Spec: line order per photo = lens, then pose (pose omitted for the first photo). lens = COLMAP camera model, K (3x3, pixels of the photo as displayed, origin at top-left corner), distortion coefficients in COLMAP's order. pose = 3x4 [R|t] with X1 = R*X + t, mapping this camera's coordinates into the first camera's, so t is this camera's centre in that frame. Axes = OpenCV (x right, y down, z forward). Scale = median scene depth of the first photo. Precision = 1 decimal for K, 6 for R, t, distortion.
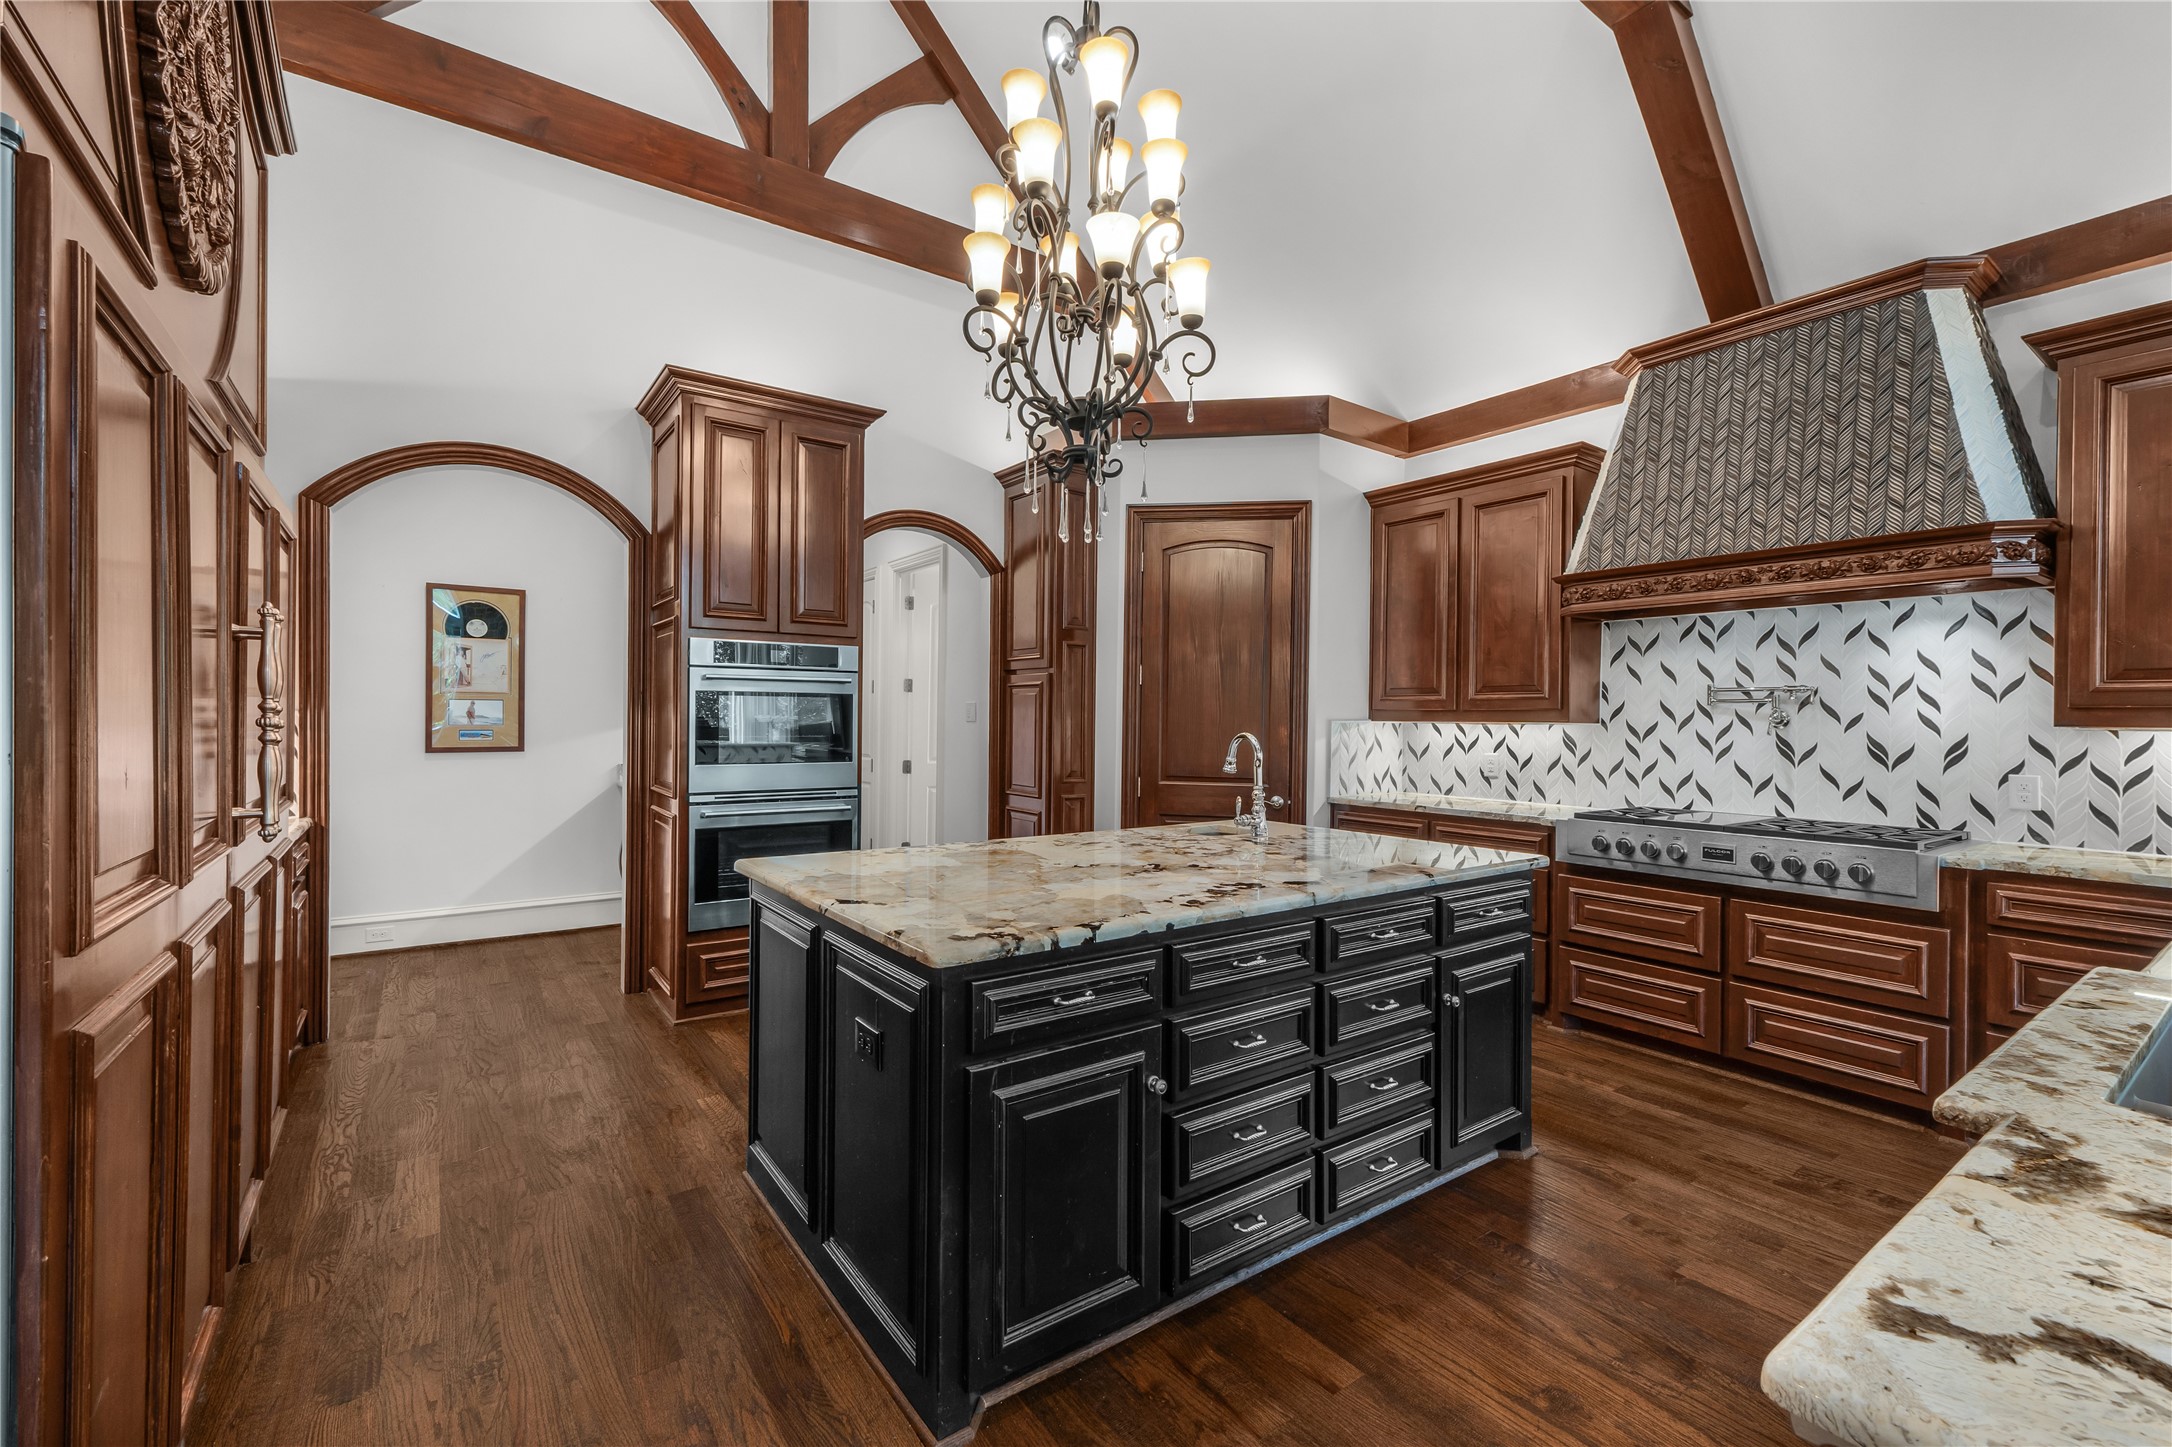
lens RADIAL K [[925.1, 0, 1086.0], [0, 925.1, 723.5], [0, 0, 1]] dist [0.004292, 0.000302]
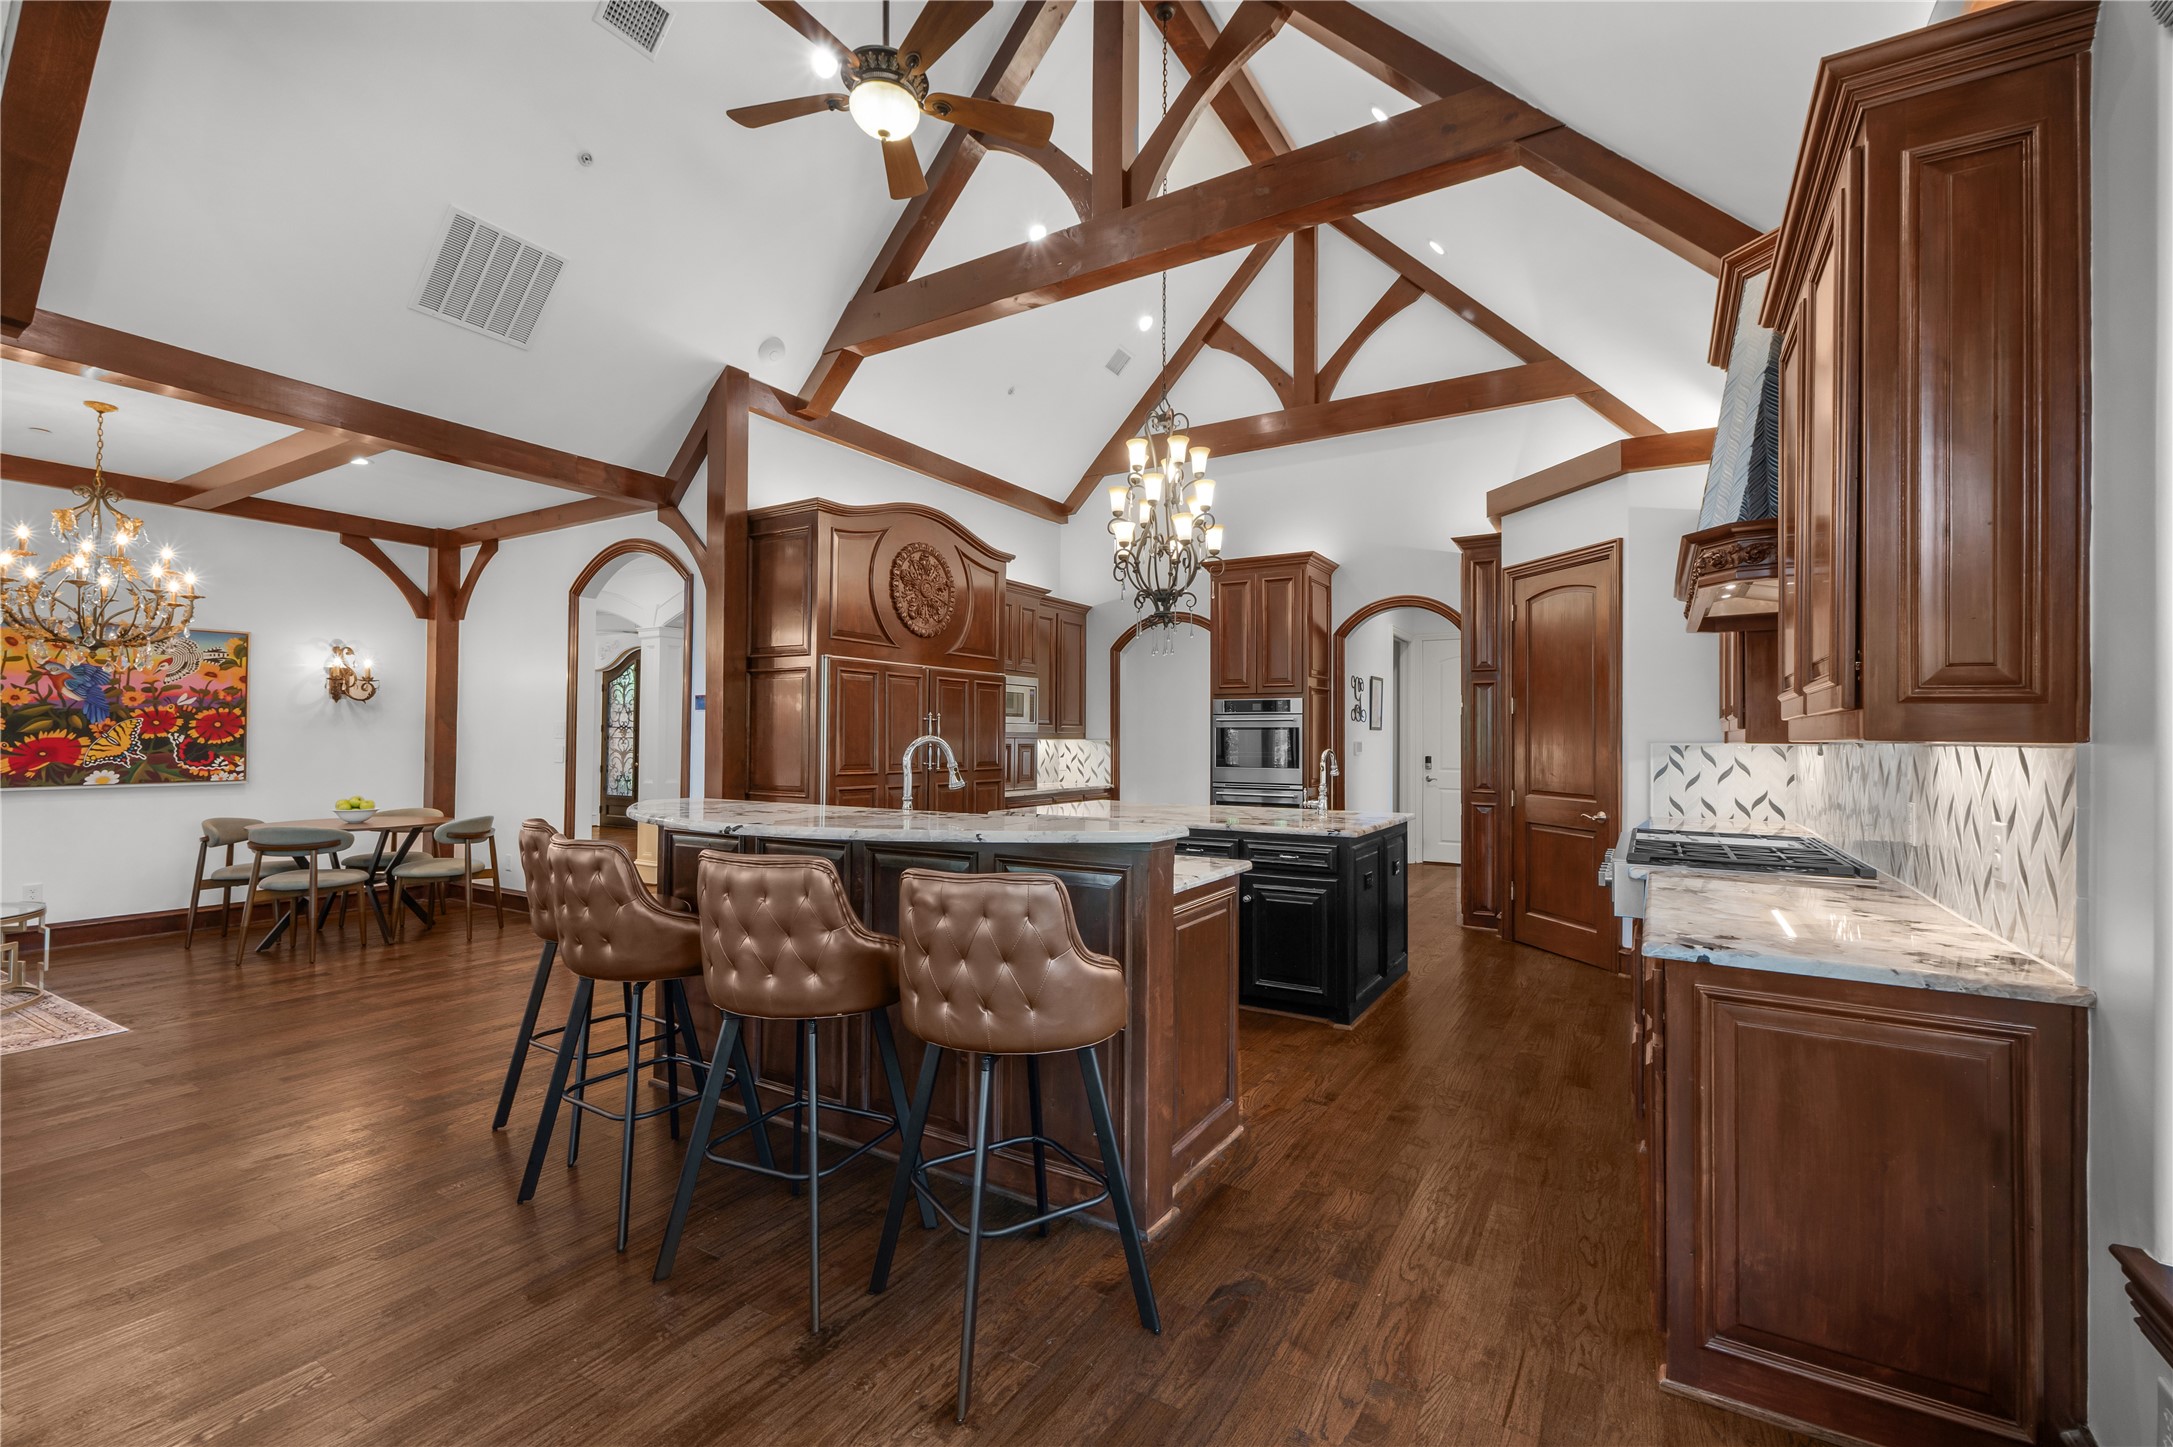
lens RADIAL K [[905.7, 0, 1086.5], [0, 905.7, 723.5], [0, 0, 1]] dist [-0.010953, 0.000032]
pose [[0.388131, -0.018972, -0.921409, 1.165818], [-0.002833, 0.999759, -0.021778, -0.002248], [0.921600, 0.011063, 0.387984, 0.031994]]
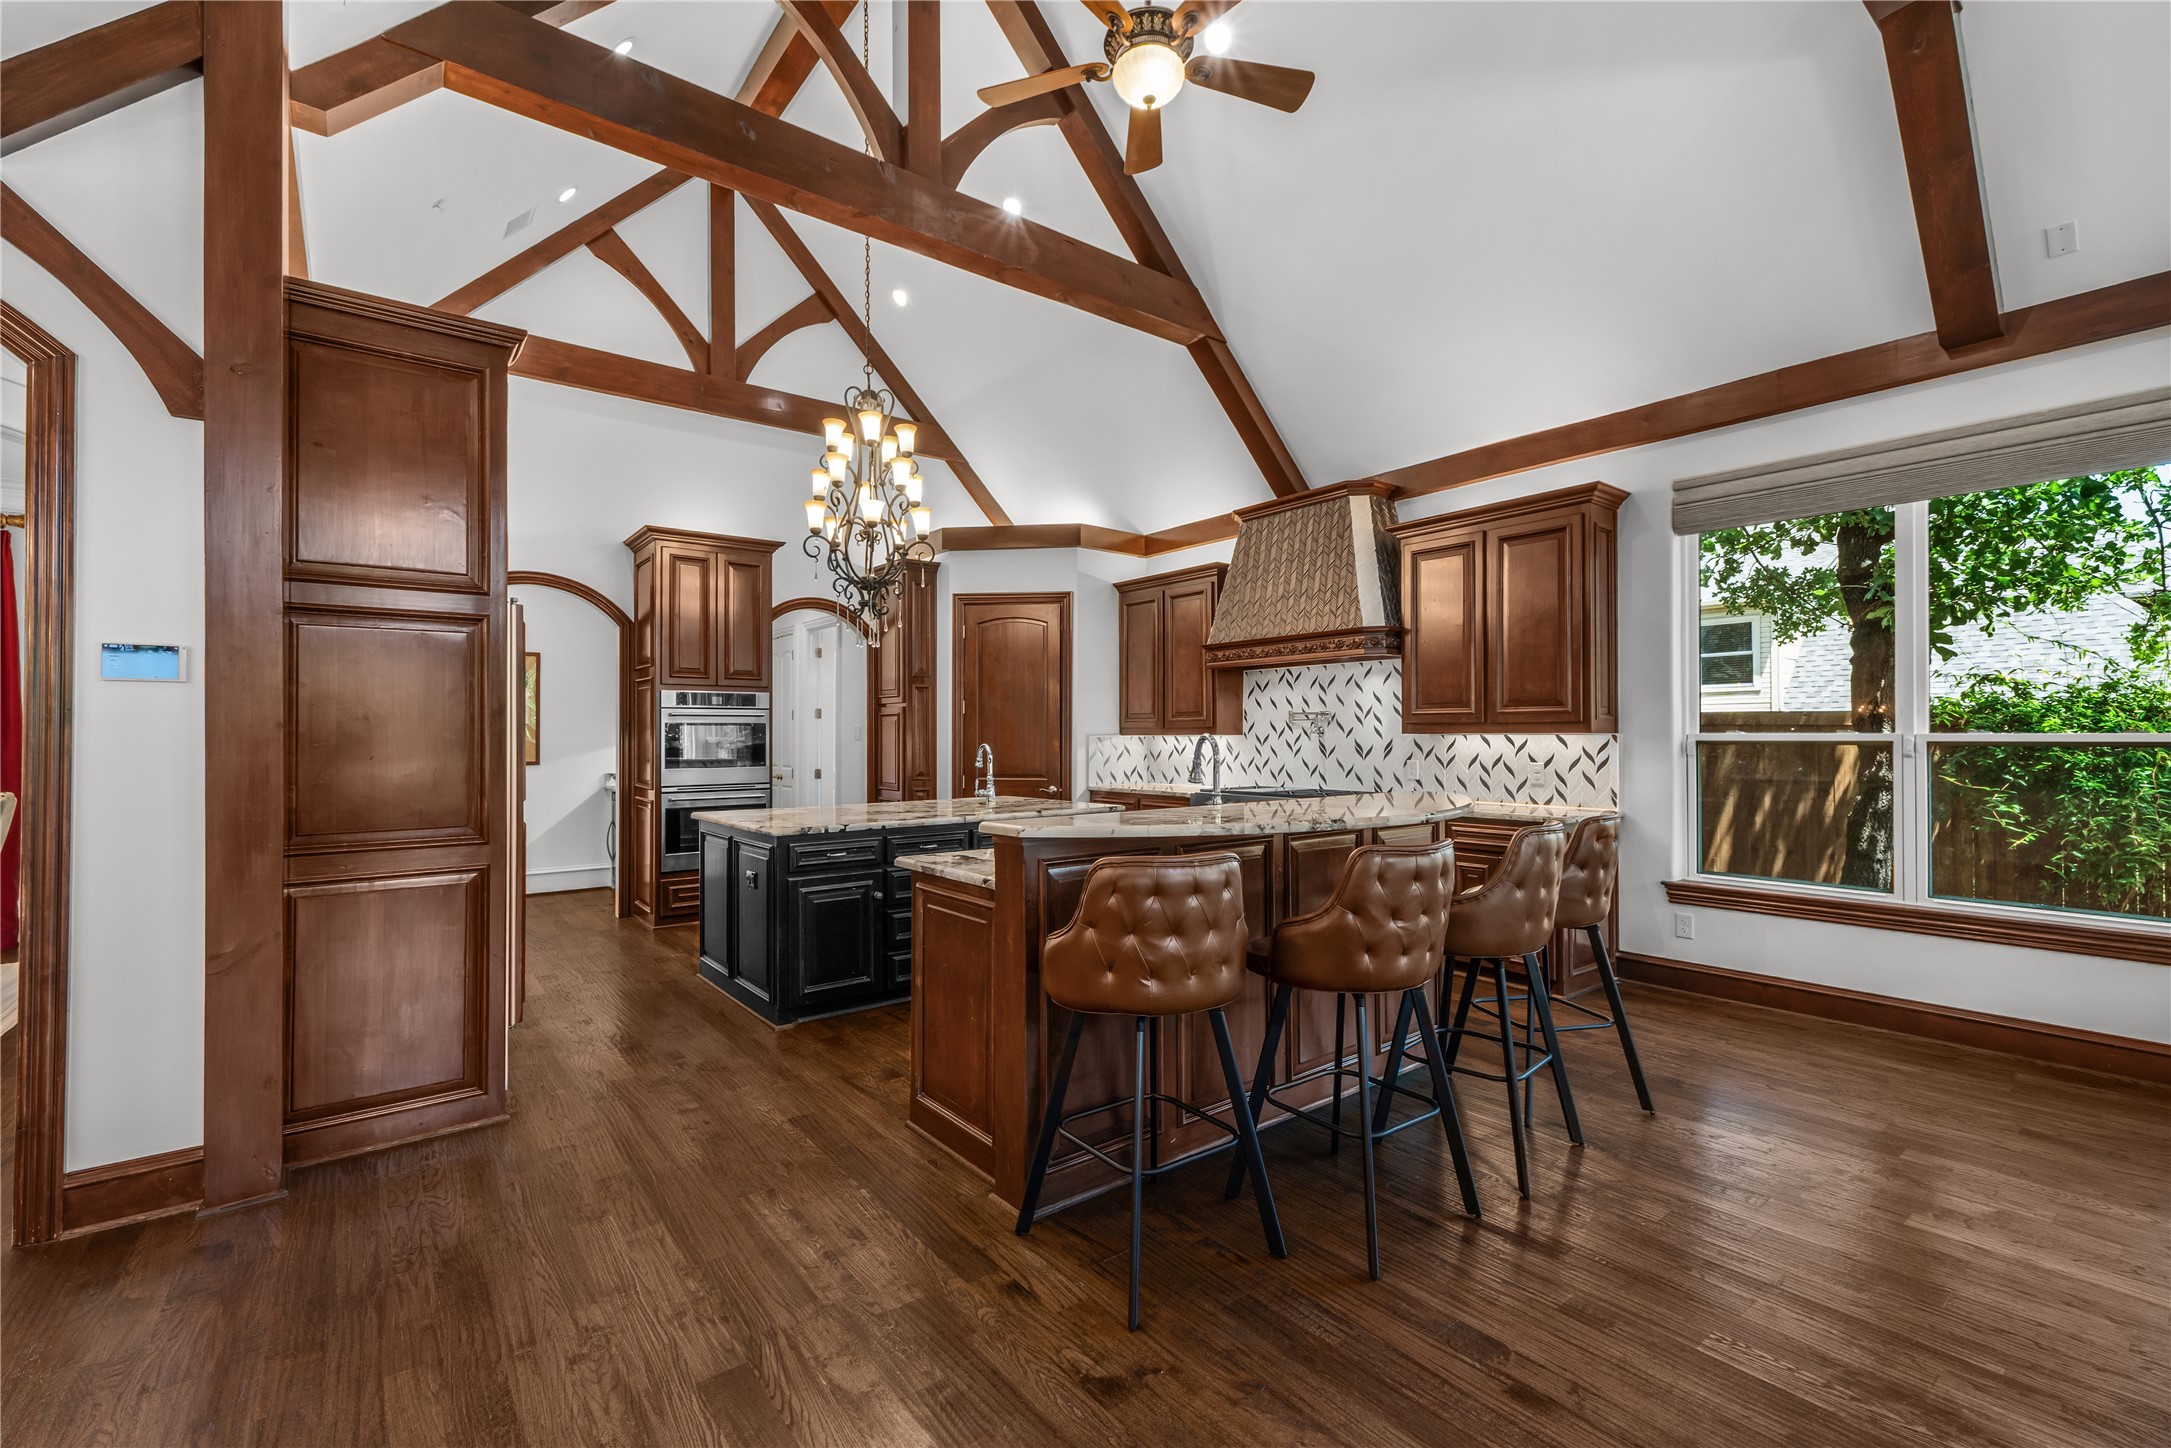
lens RADIAL K [[930.6, 0, 1085.5], [0, 930.6, 724.0], [0, 0, 1]] dist [0.000741, 0.000036]
pose [[0.998903, -0.014551, 0.044518, 0.234348], [0.015287, 0.999751, -0.016231, 0.003302], [-0.044270, 0.016894, 0.998877, -0.640766]]
